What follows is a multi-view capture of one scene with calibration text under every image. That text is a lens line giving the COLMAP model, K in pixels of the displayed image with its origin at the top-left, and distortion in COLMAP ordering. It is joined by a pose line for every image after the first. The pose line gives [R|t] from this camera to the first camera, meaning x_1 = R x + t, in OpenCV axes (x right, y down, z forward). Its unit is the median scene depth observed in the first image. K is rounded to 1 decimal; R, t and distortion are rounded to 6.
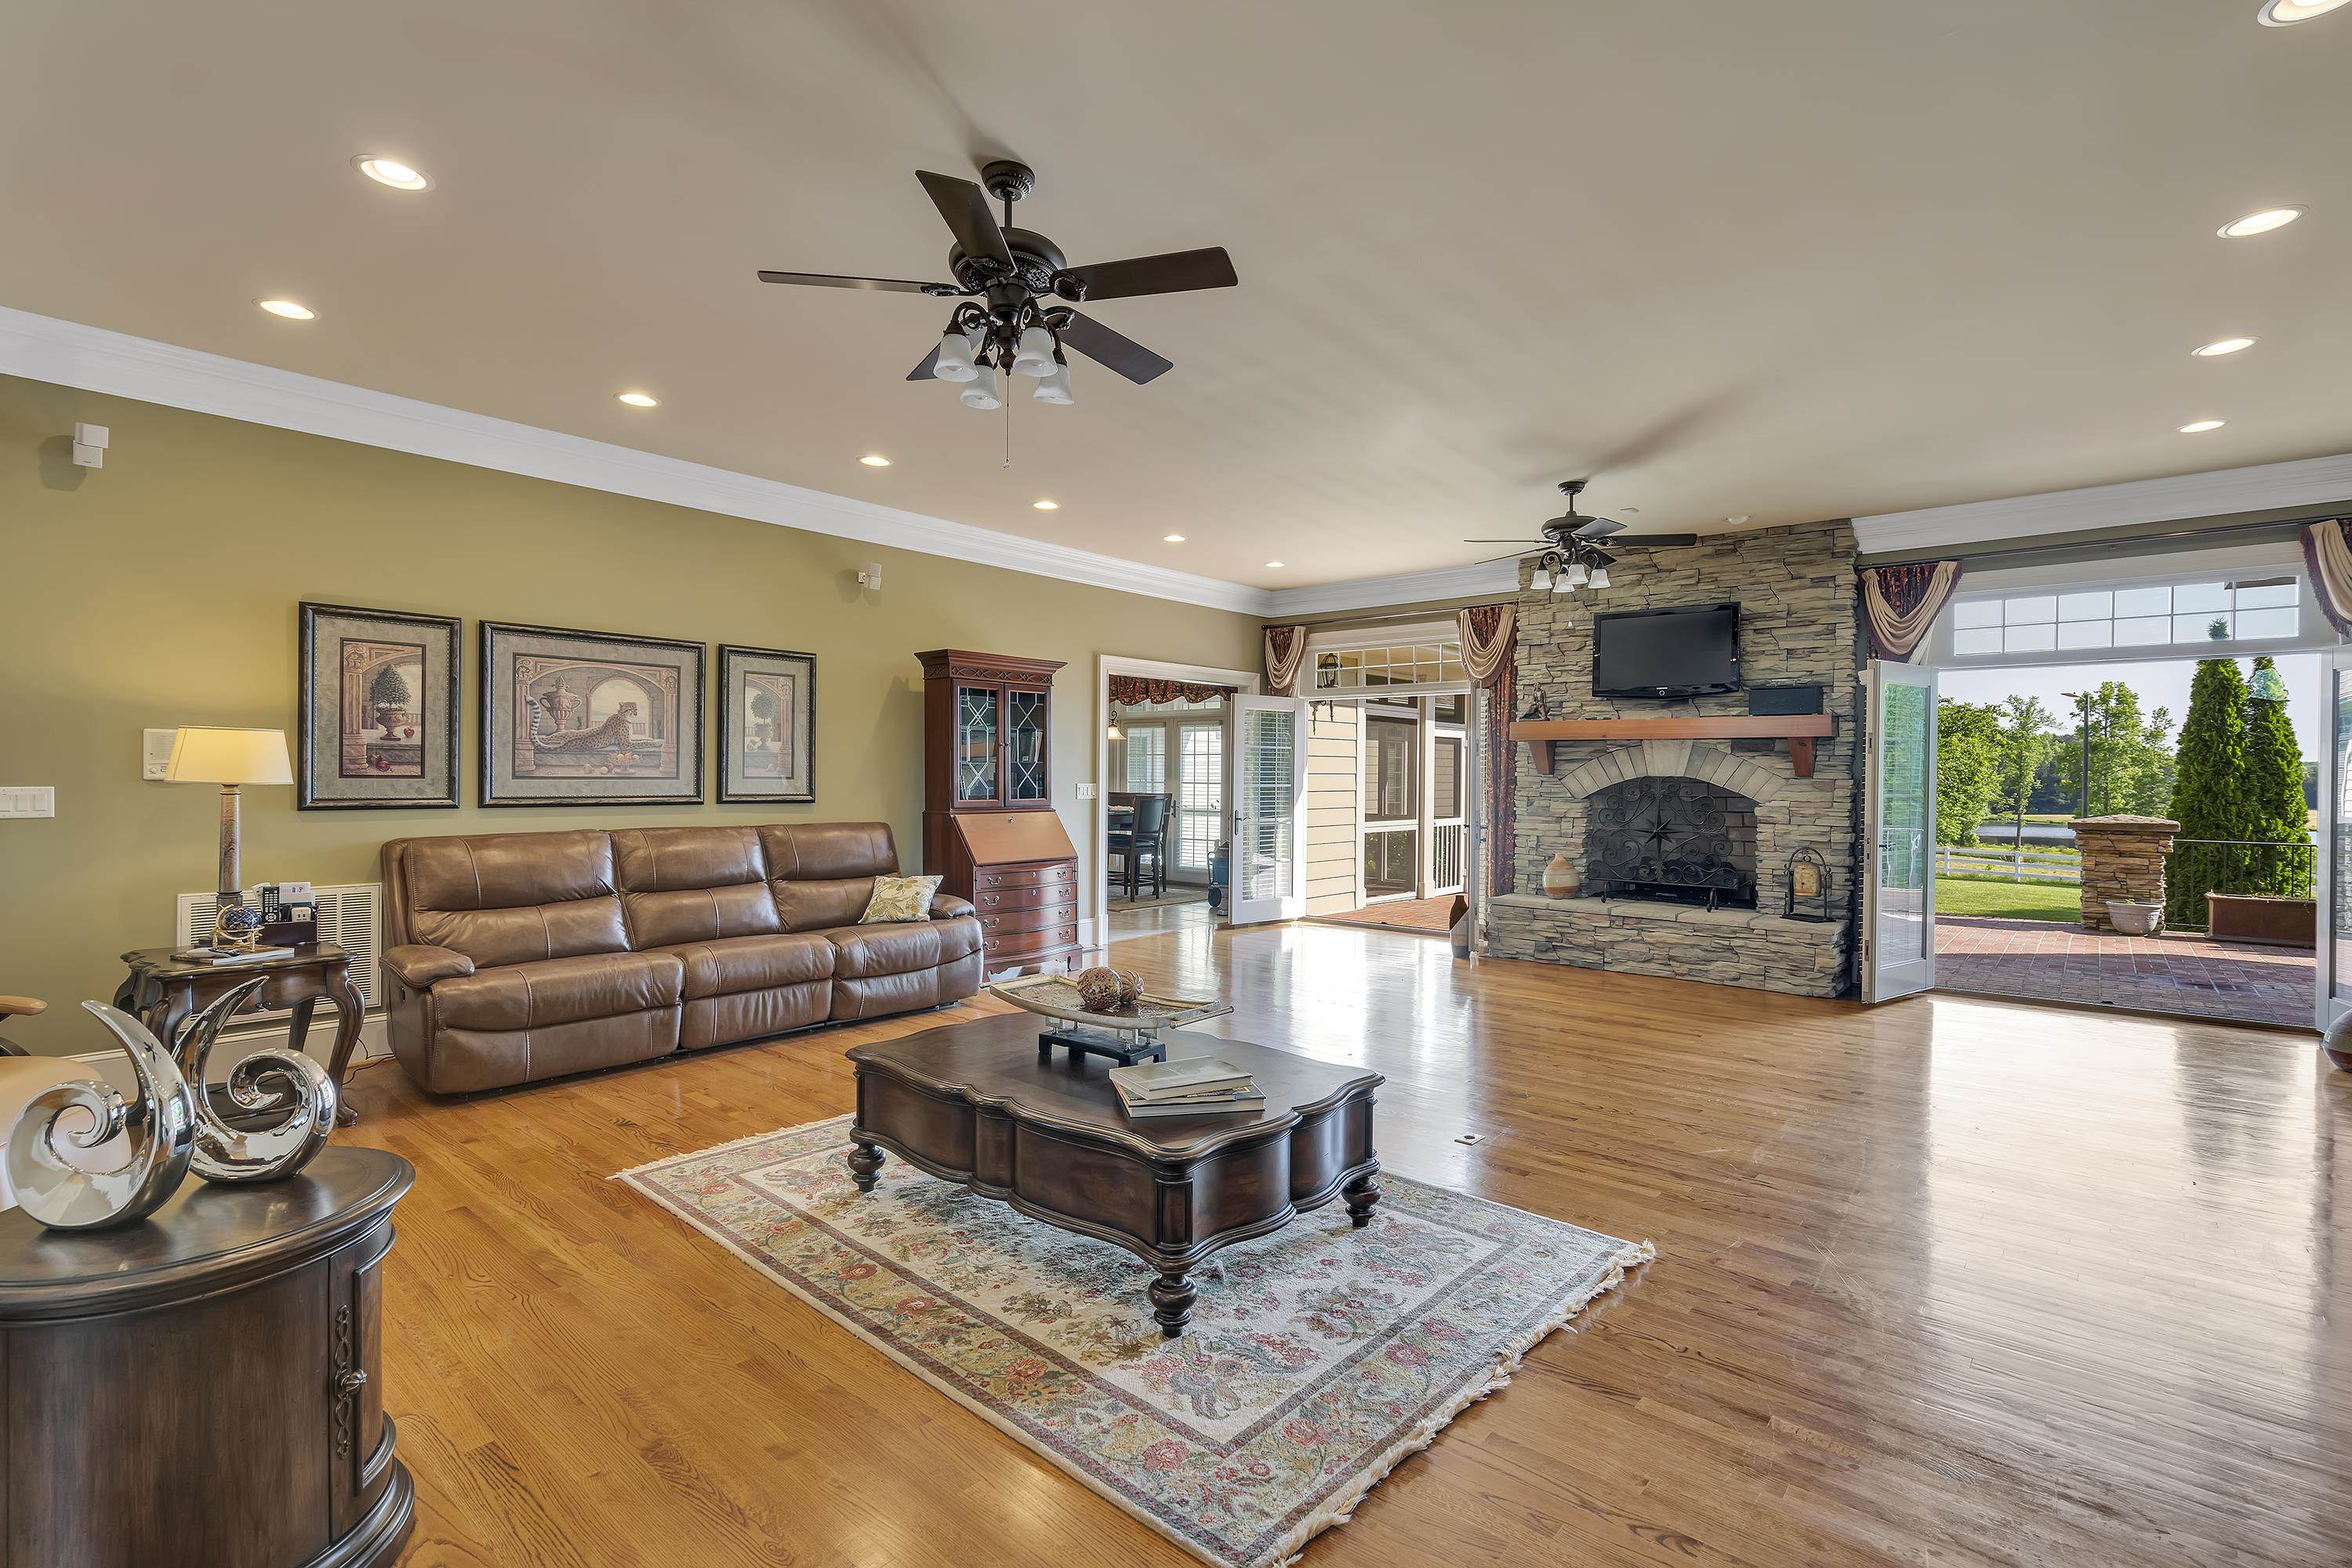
lens RADIAL K [[1070.1, 0, 1174.1], [0, 1070.1, 783.5], [0, 0, 1]] dist [0.000146, 0.000918]
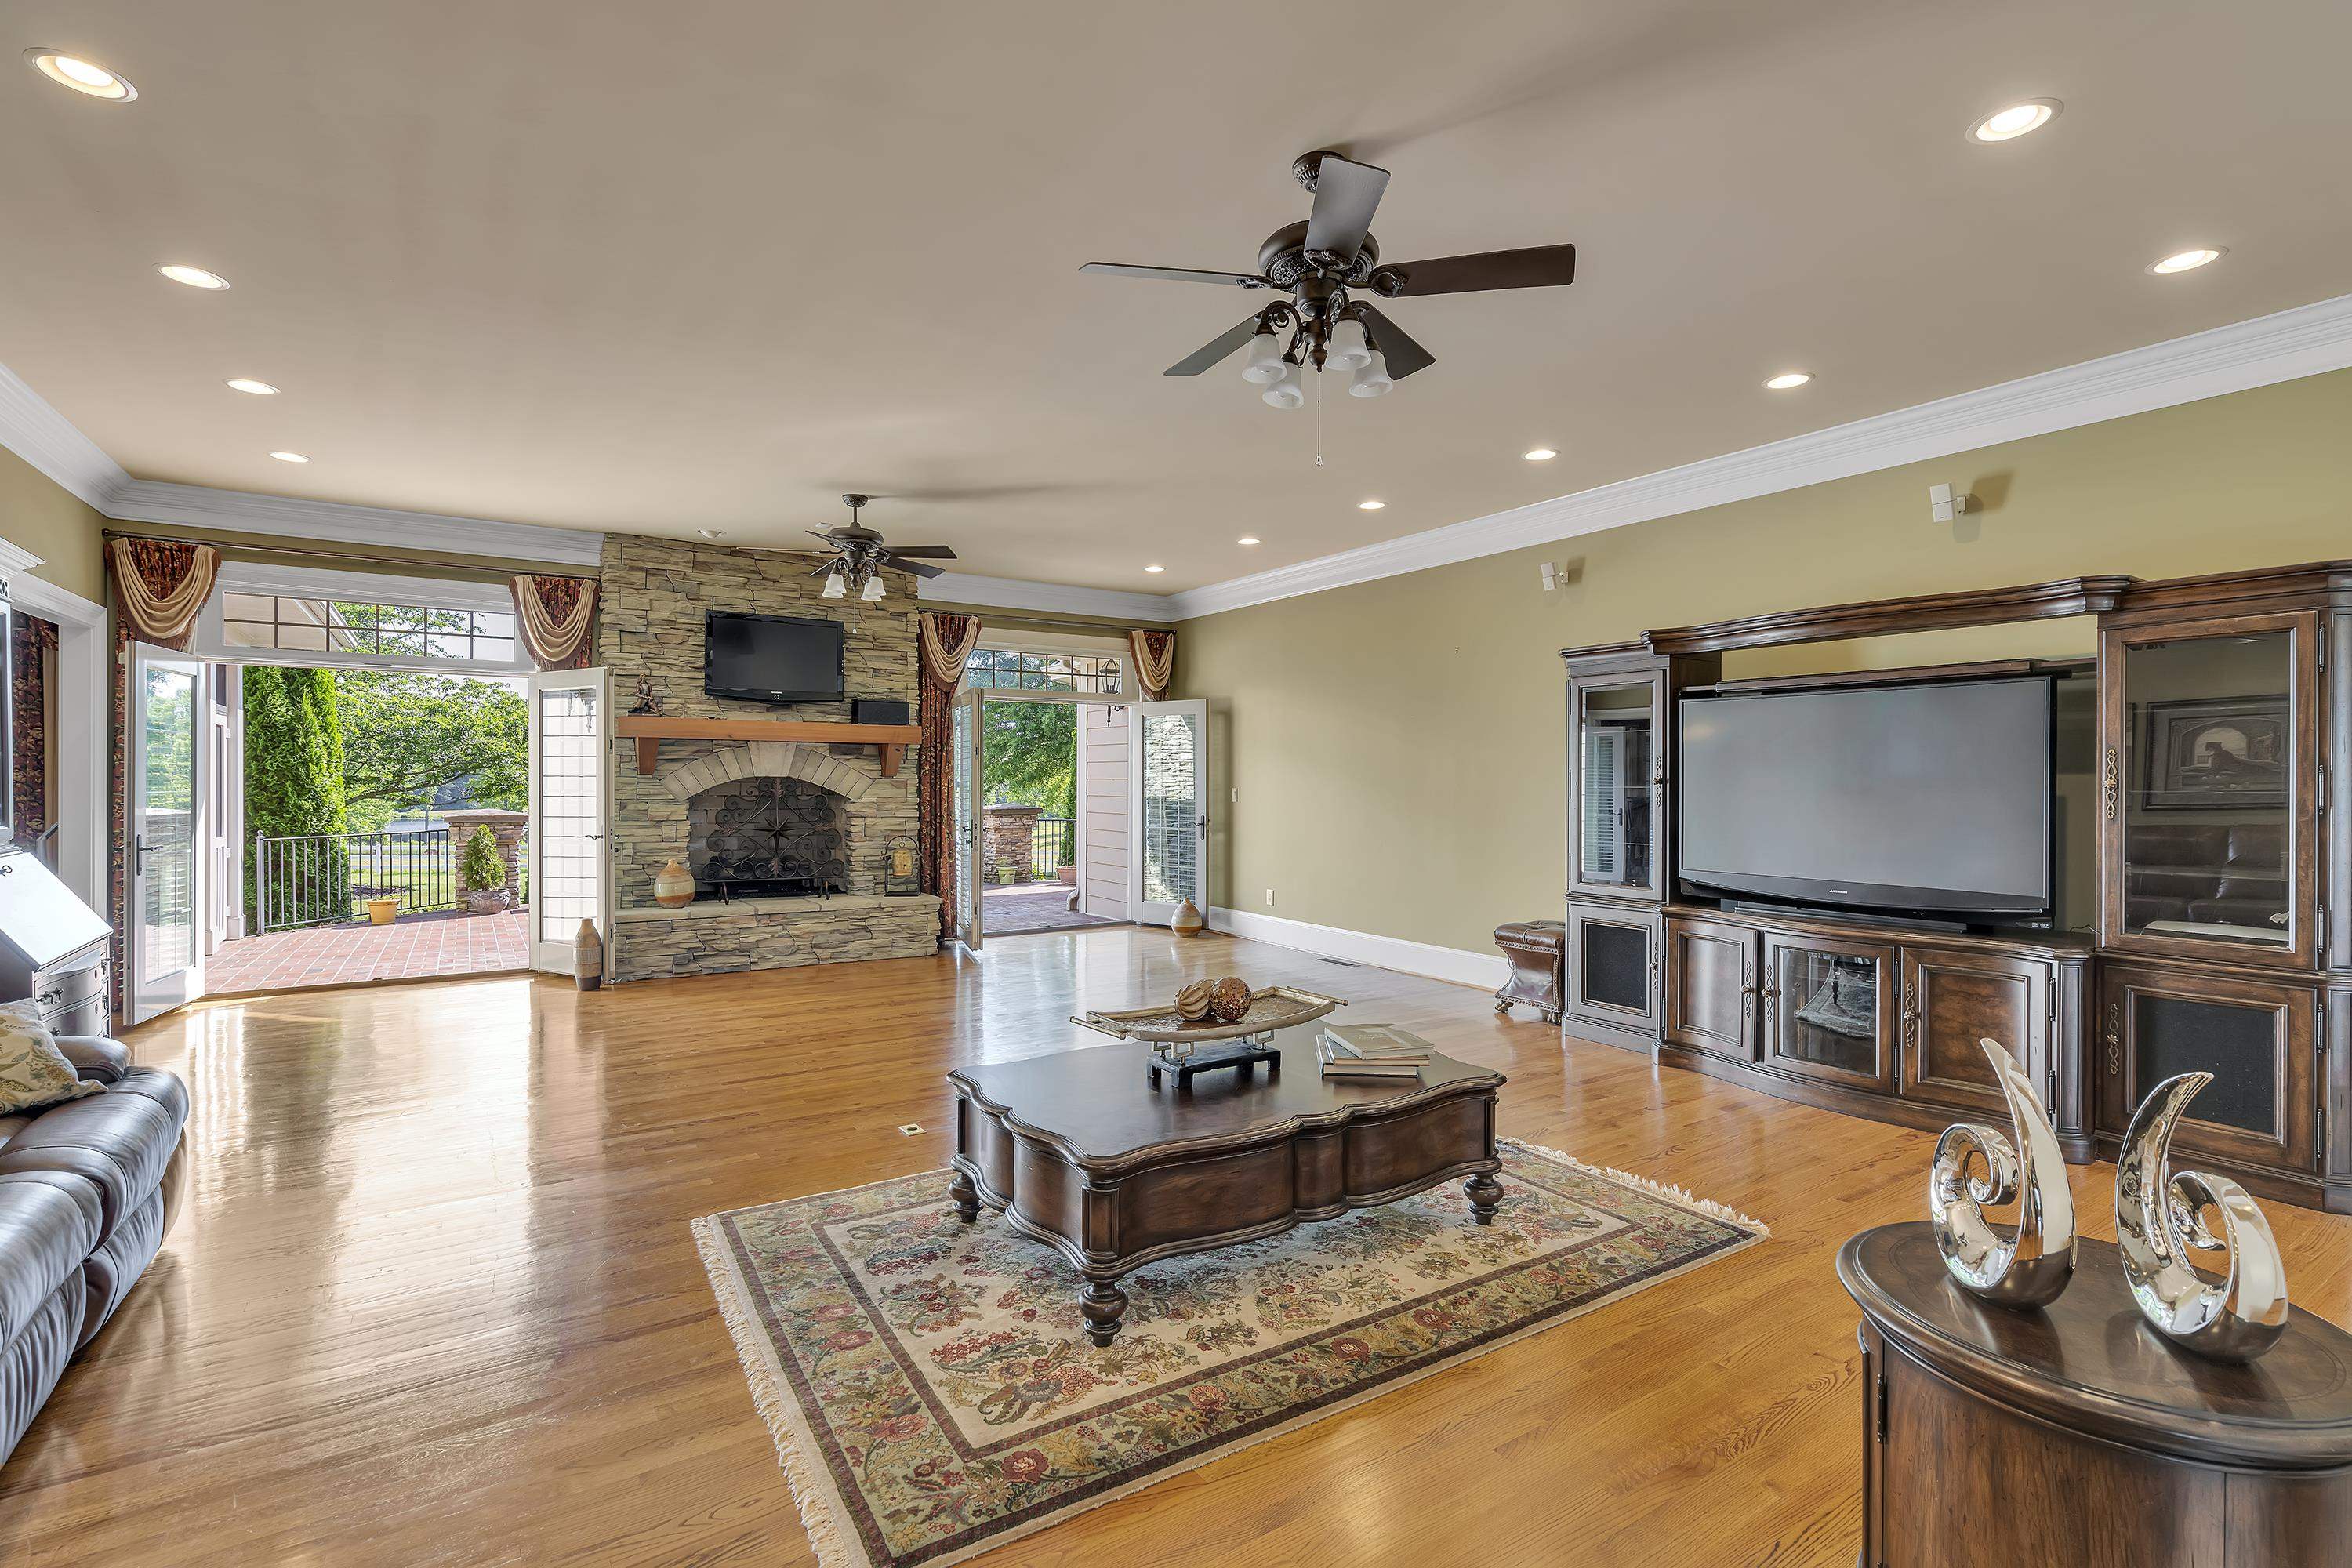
lens RADIAL K [[1070.1, 0, 1174.1], [0, 1070.1, 783.5], [0, 0, 1]] dist [0.000146, 0.000918]
pose [[0.278239, -0.009745, 0.960463, -0.425151], [0.007855, 0.999938, 0.007869, -0.005081], [-0.960480, 0.005355, 0.278298, 0.323490]]
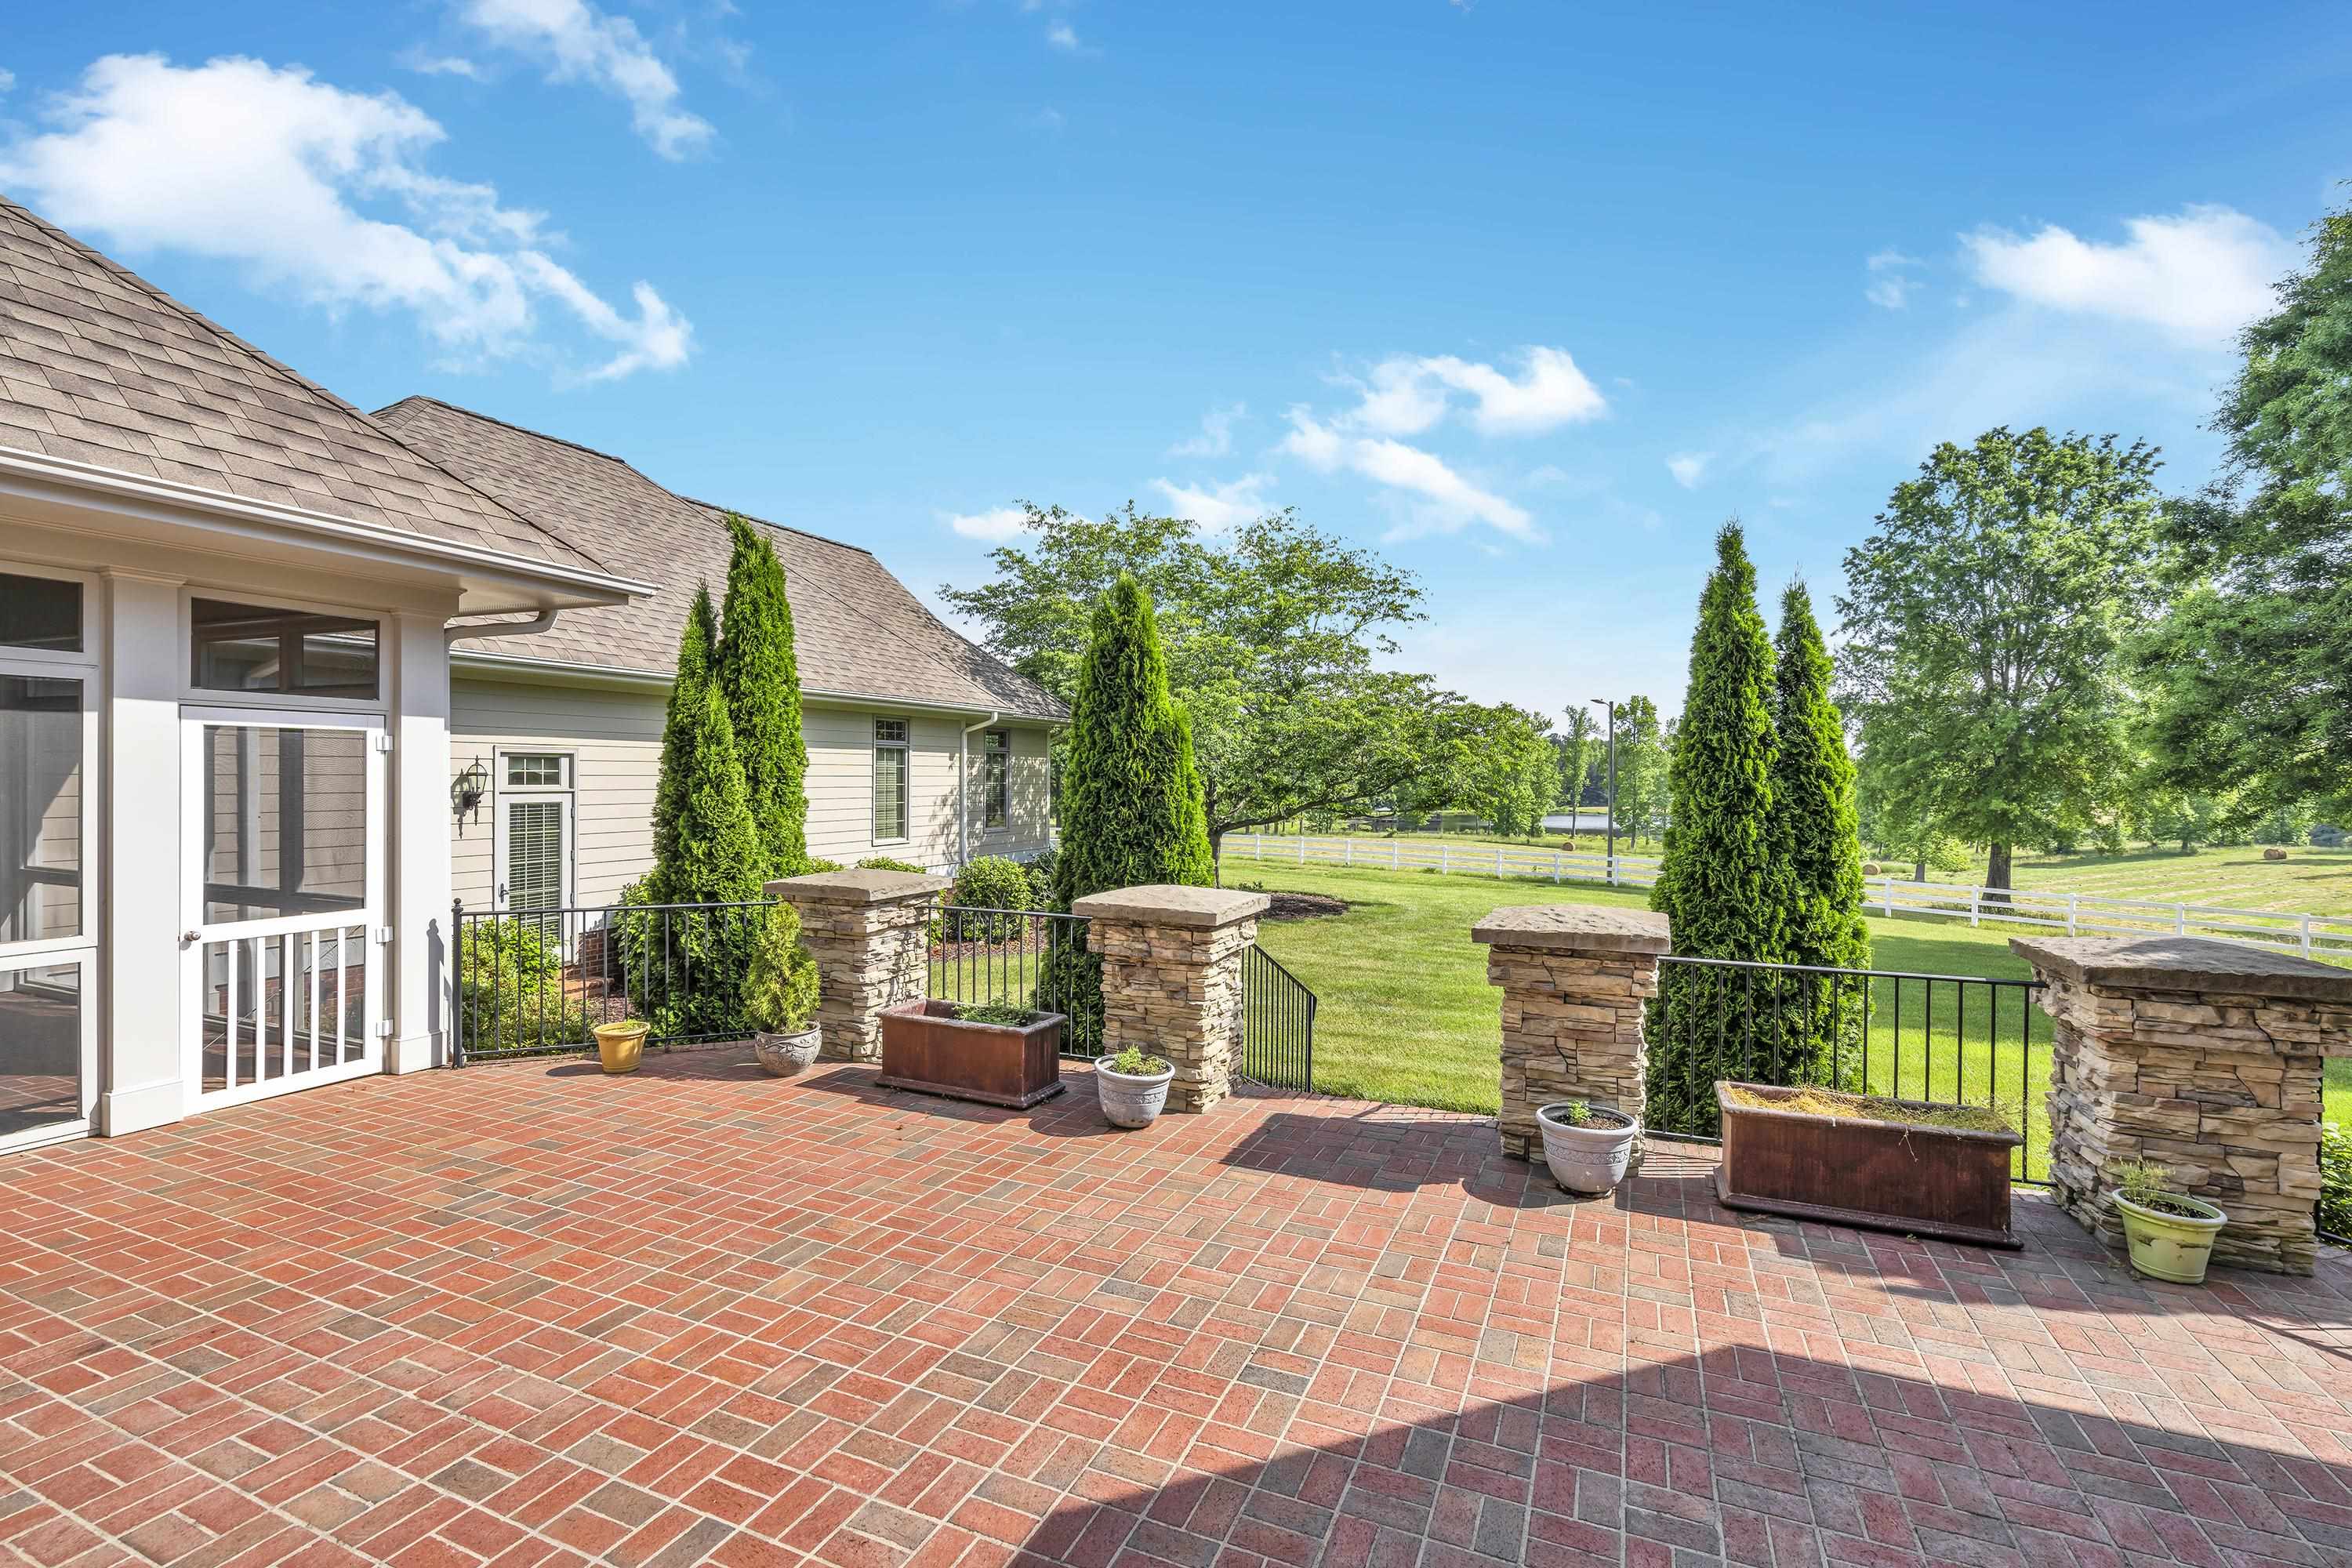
lens RADIAL K [[1070.1, 0, 1174.1], [0, 1070.1, 783.5], [0, 0, 1]] dist [0.000146, 0.000918]
pose [[0.952872, -0.003184, 0.303357, 0.796497], [0.002881, 0.999995, 0.001449, -0.035177], [-0.303360, -0.000507, 0.952876, 0.837186]]
